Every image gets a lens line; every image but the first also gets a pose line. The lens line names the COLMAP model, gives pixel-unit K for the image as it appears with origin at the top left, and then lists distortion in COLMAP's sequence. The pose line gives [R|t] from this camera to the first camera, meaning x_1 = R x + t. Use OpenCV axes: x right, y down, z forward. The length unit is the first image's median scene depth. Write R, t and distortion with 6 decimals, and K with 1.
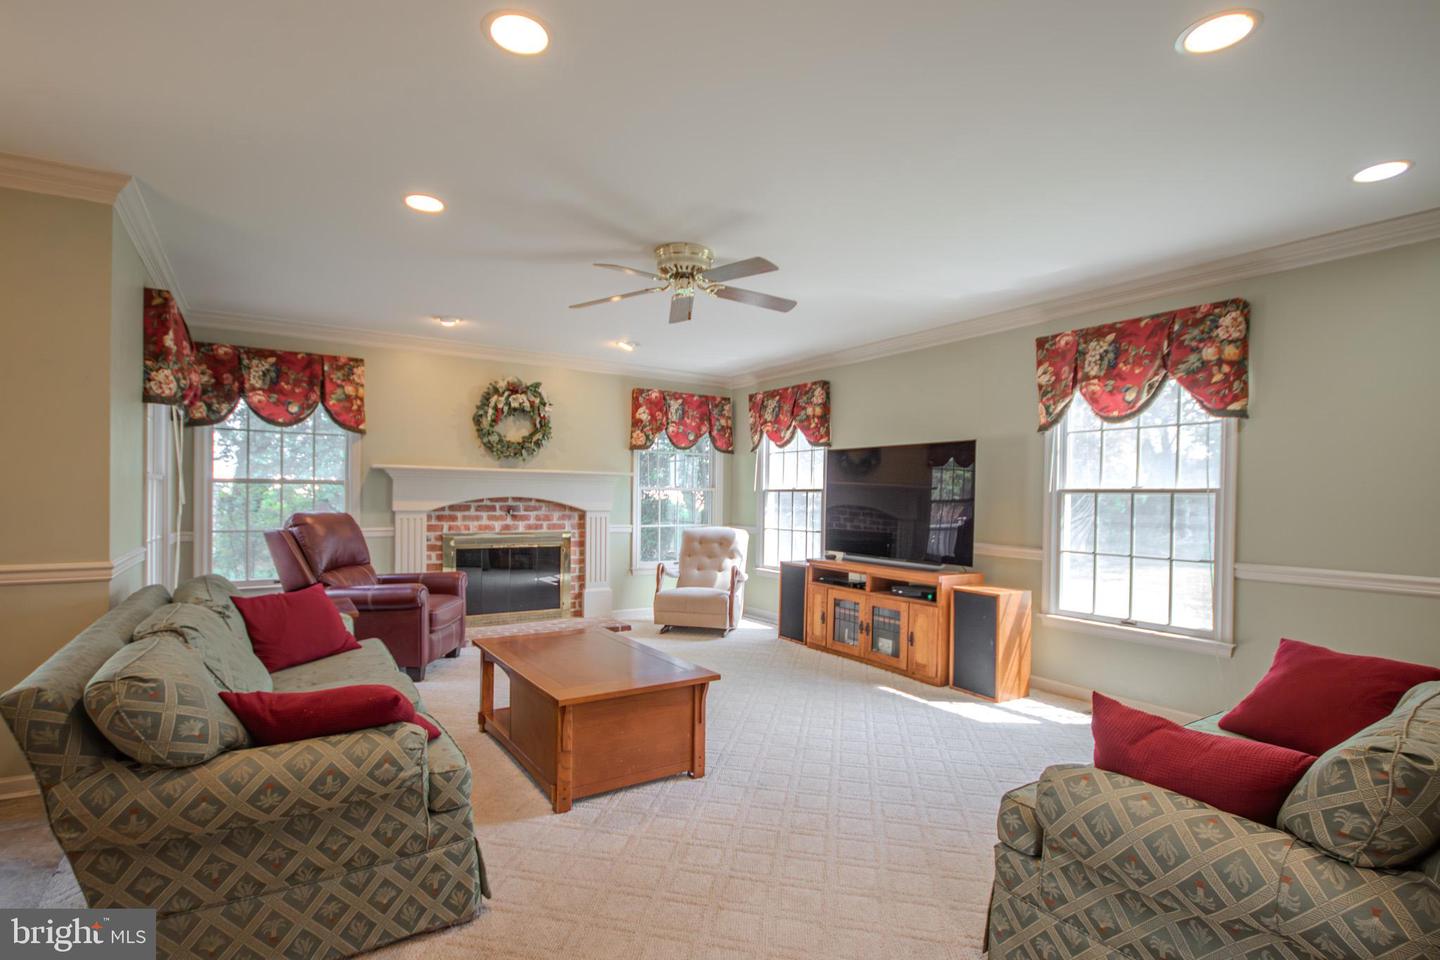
lens RADIAL K [[692.0, 0, 734.3], [0, 692.0, 500.2], [0, 0, 1]] dist [0.009223, -0.003393]
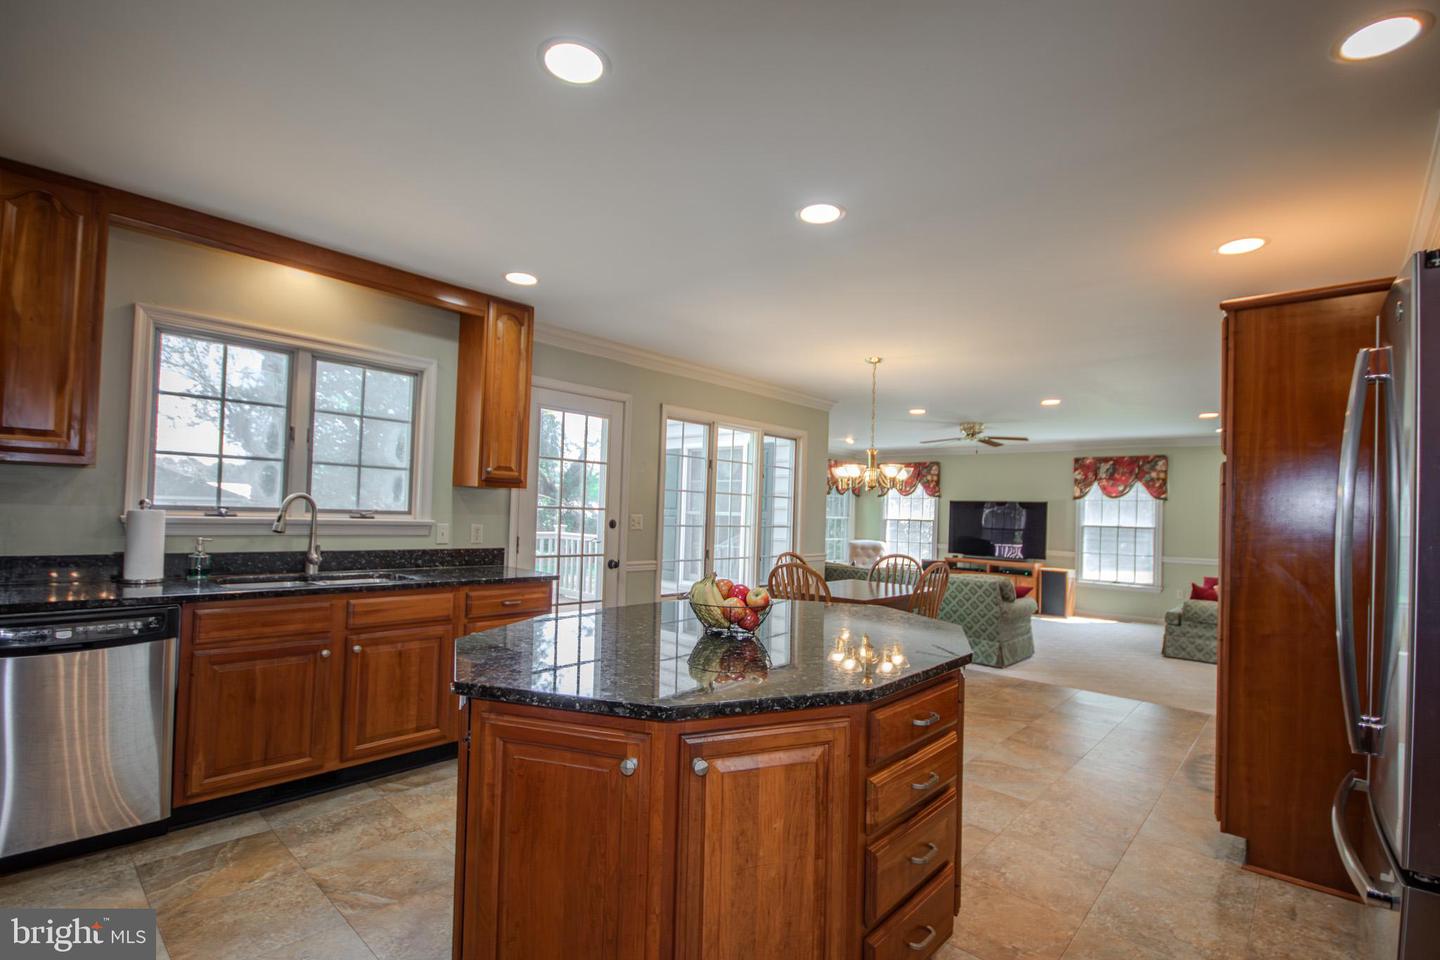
lens RADIAL K [[692.4, 0, 698.9], [0, 692.4, 501.1], [0, 0, 1]] dist [0.000071, -0.000042]
pose [[0.968247, 0.027221, 0.248509, -1.511293], [-0.022298, 0.999496, -0.022605, -0.019134], [-0.248999, 0.016346, 0.968366, -1.012055]]
